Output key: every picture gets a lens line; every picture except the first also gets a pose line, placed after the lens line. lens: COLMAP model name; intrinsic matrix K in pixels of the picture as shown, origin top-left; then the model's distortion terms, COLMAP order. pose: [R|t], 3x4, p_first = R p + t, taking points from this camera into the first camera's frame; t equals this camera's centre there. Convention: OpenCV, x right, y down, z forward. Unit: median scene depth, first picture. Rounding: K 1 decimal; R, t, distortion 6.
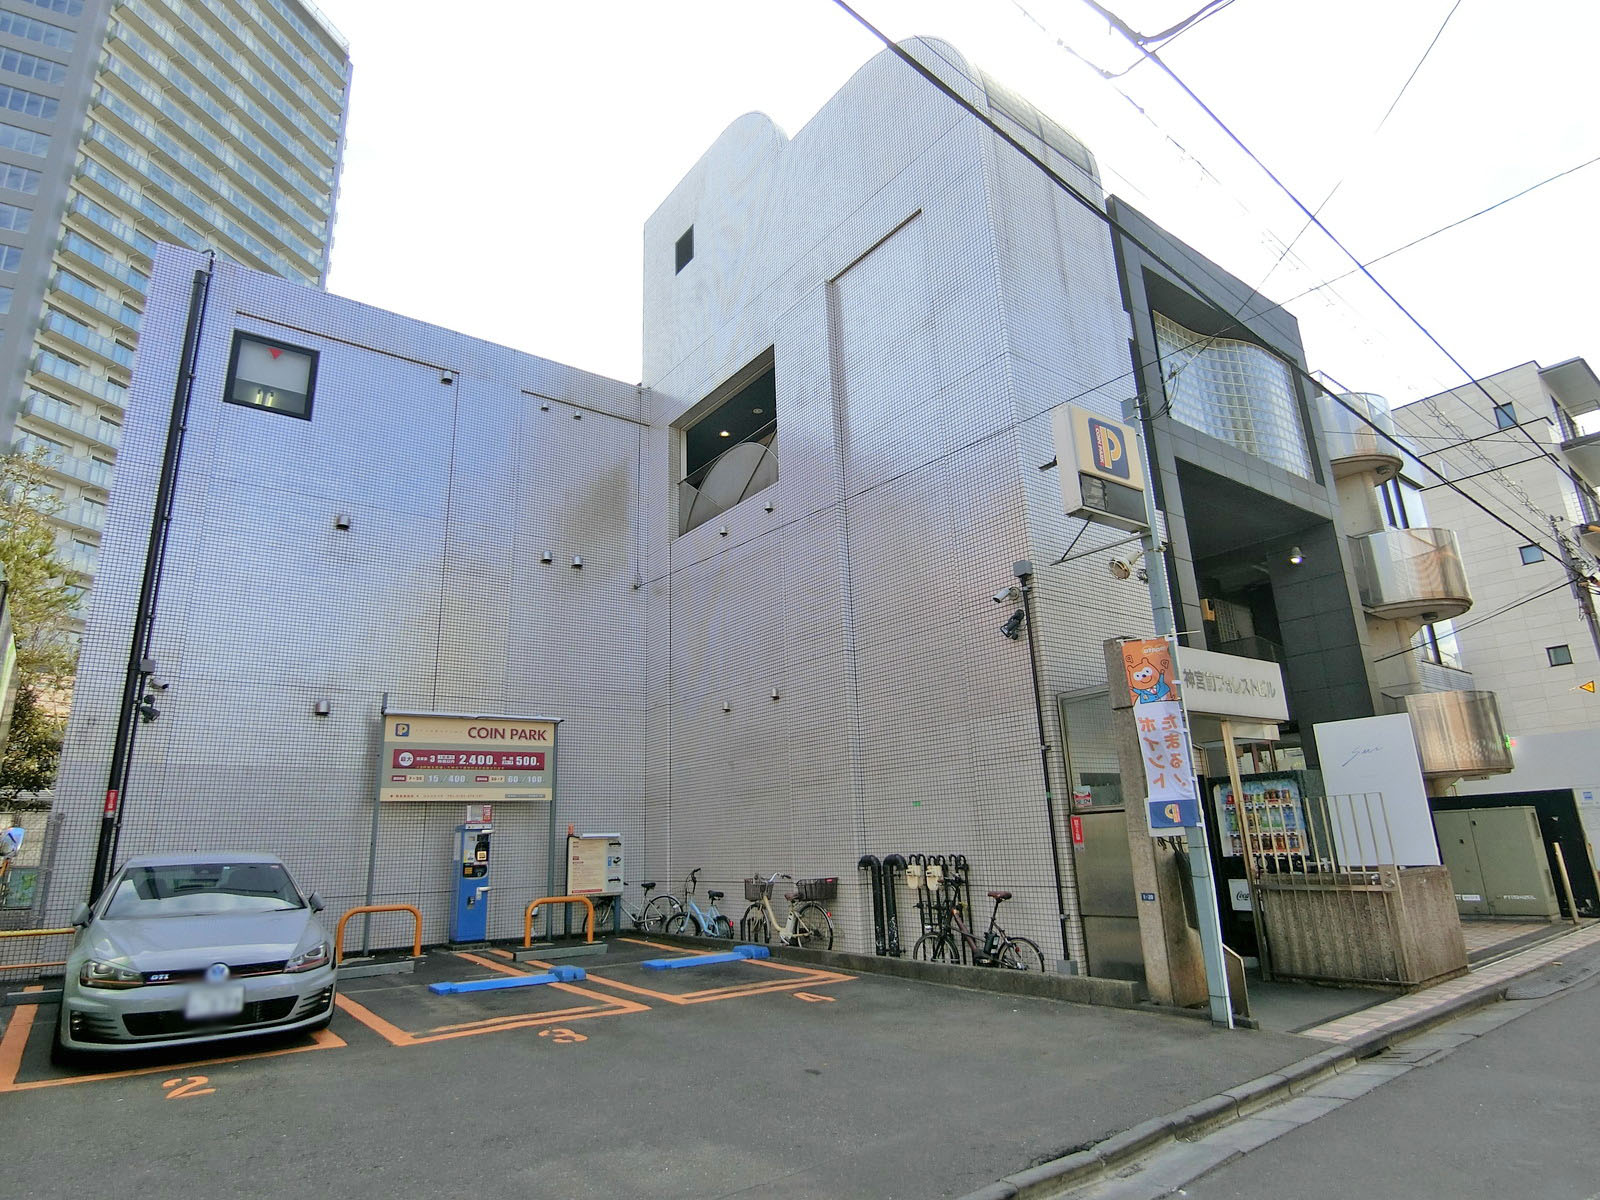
lens RADIAL K [[874.2, 0, 795.2], [0, 874.2, 602.9], [0, 0, 1]] dist [-0.008166, -0.000709]
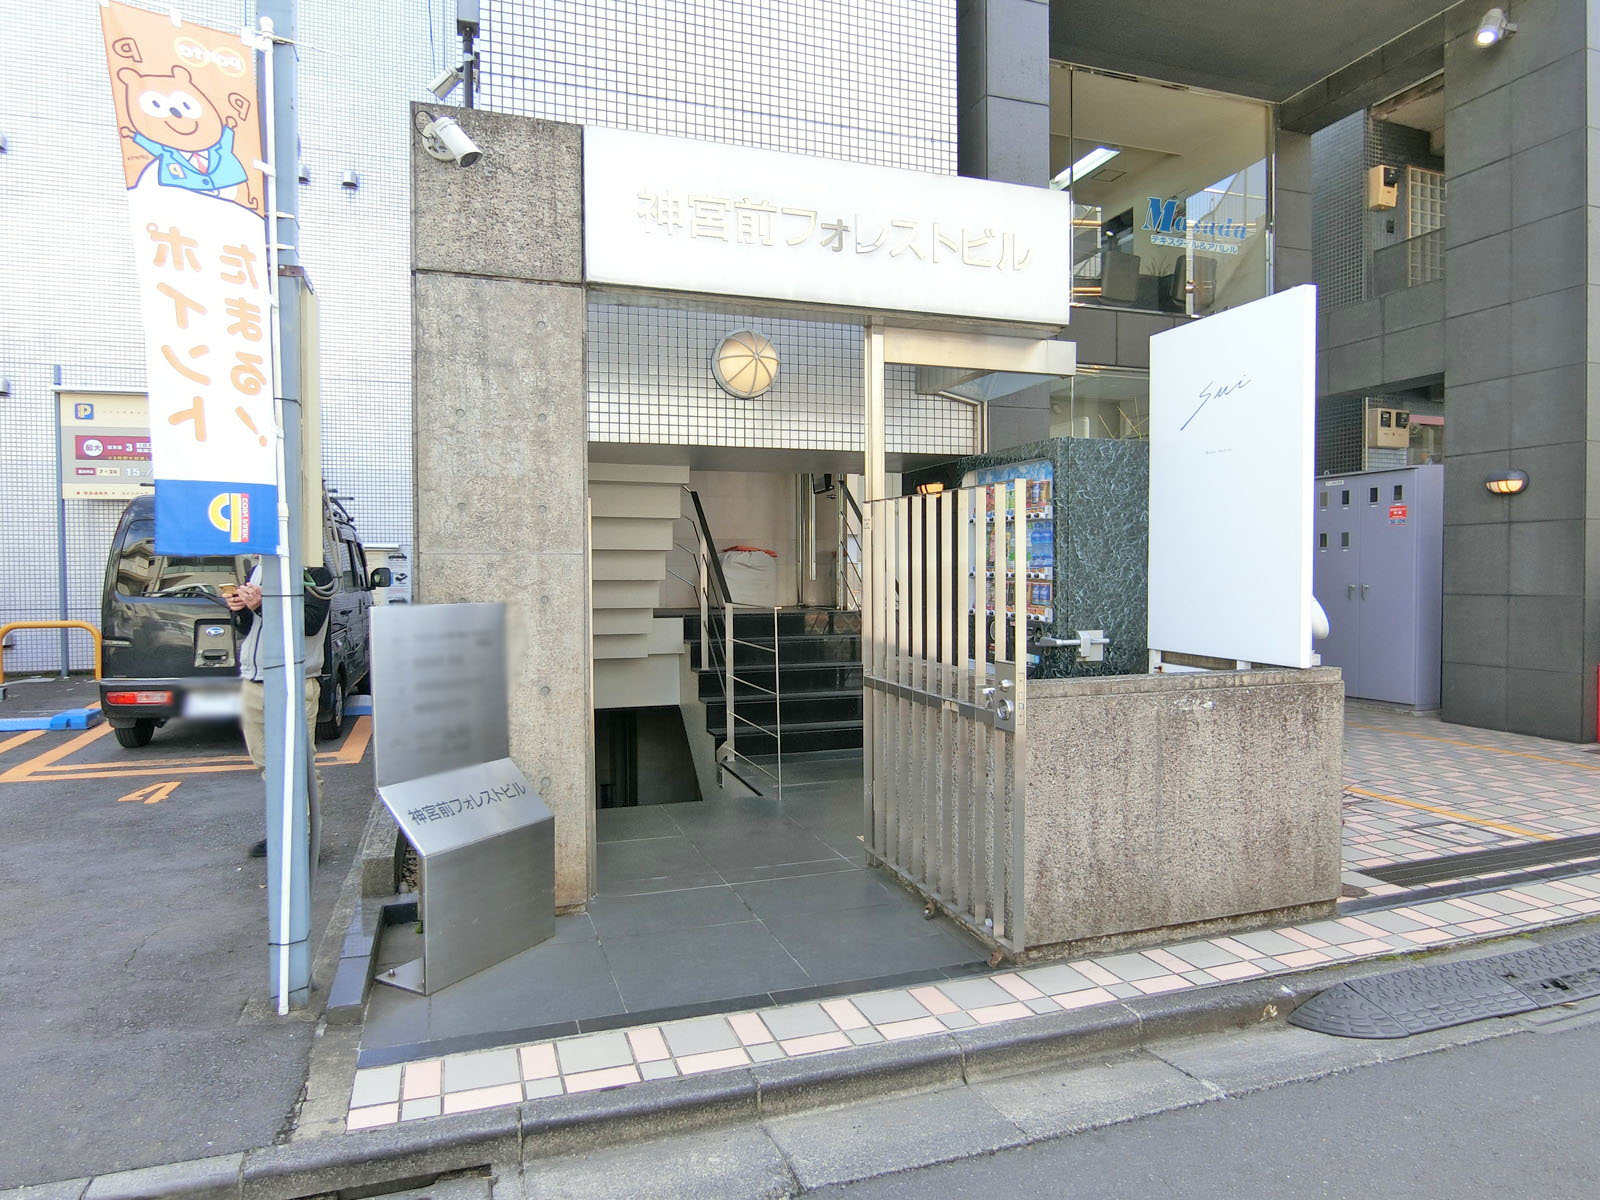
lens RADIAL K [[972.5, 0, 797.2], [0, 972.5, 598.4], [0, 0, 1]] dist [-0.021857, 0.001061]
pose [[0.949322, 0.043143, -0.311329, 0.446736], [0.052380, 0.954966, 0.292057, 0.087999], [0.309909, -0.293563, 0.904310, 0.365404]]
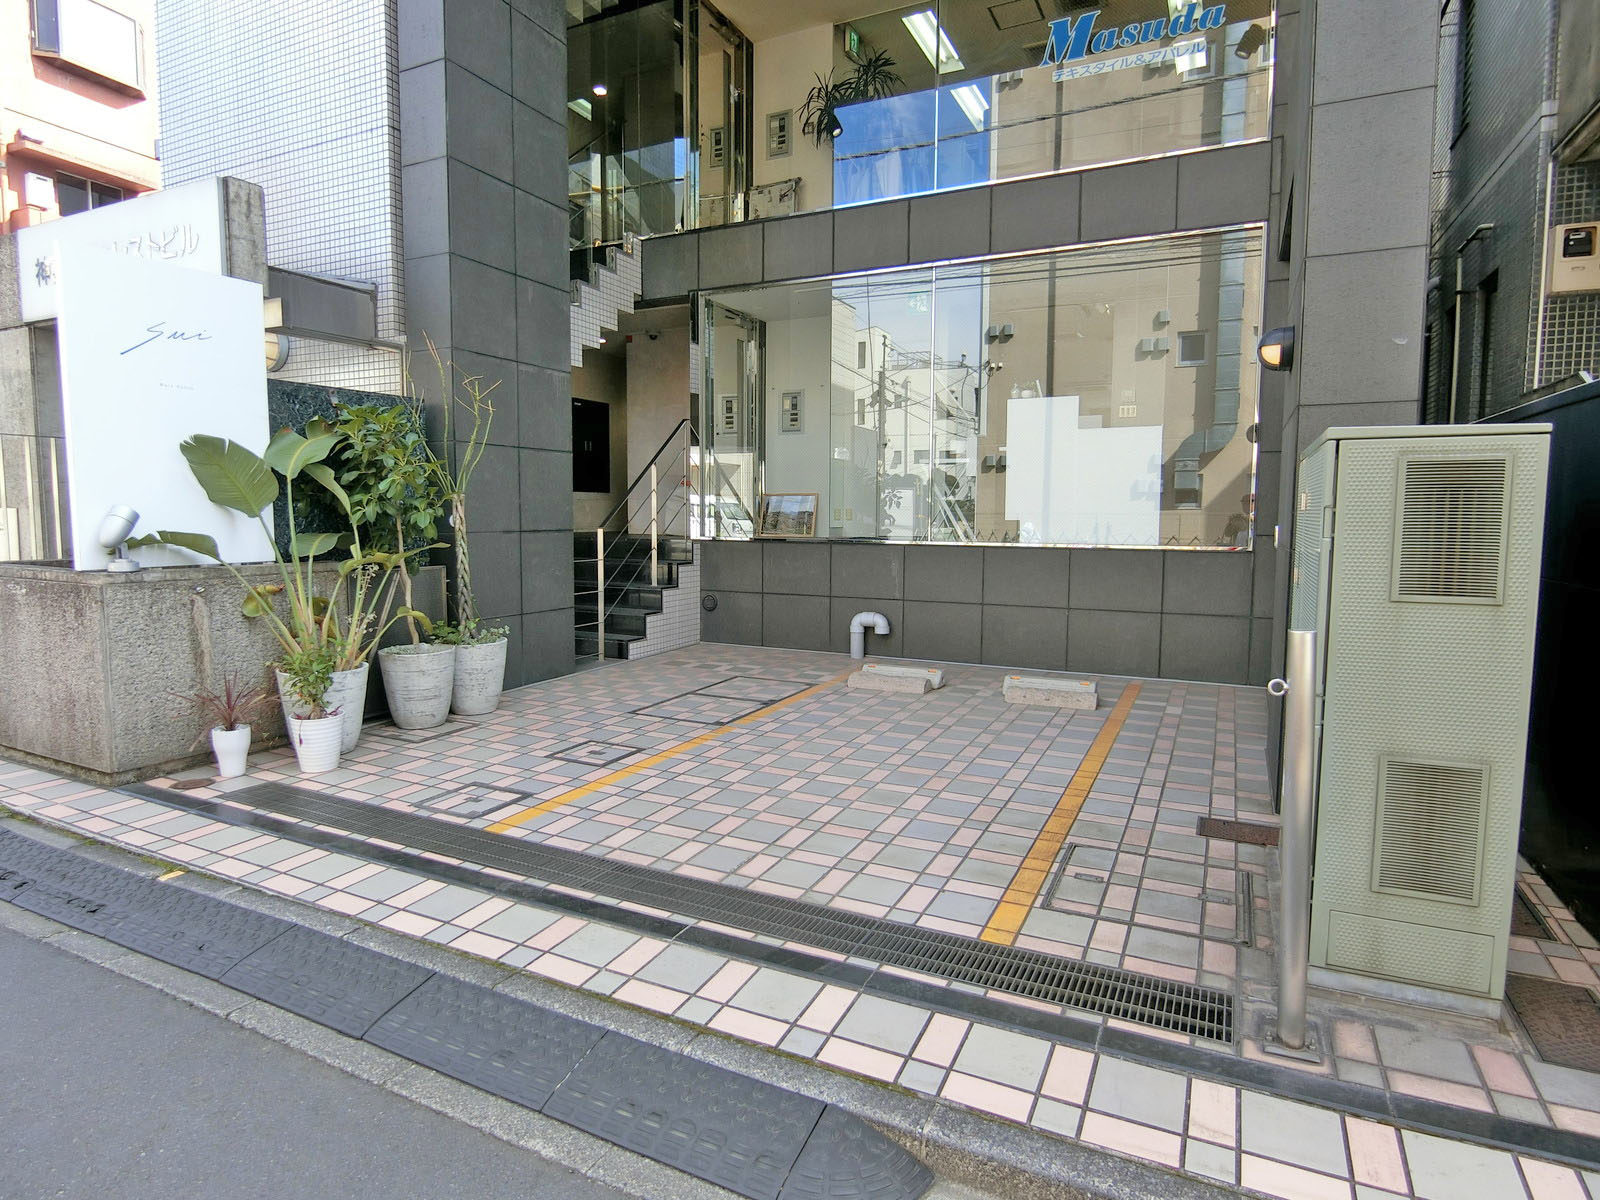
lens RADIAL K [[874.2, 0, 793.8], [0, 874.2, 594.2], [0, 0, 1]] dist [-0.008166, -0.000709]
pose [[0.442406, 0.122497, -0.888409, 0.909232], [0.214391, 0.947459, 0.237400, 0.194573], [0.870812, -0.295494, 0.392899, 0.784690]]
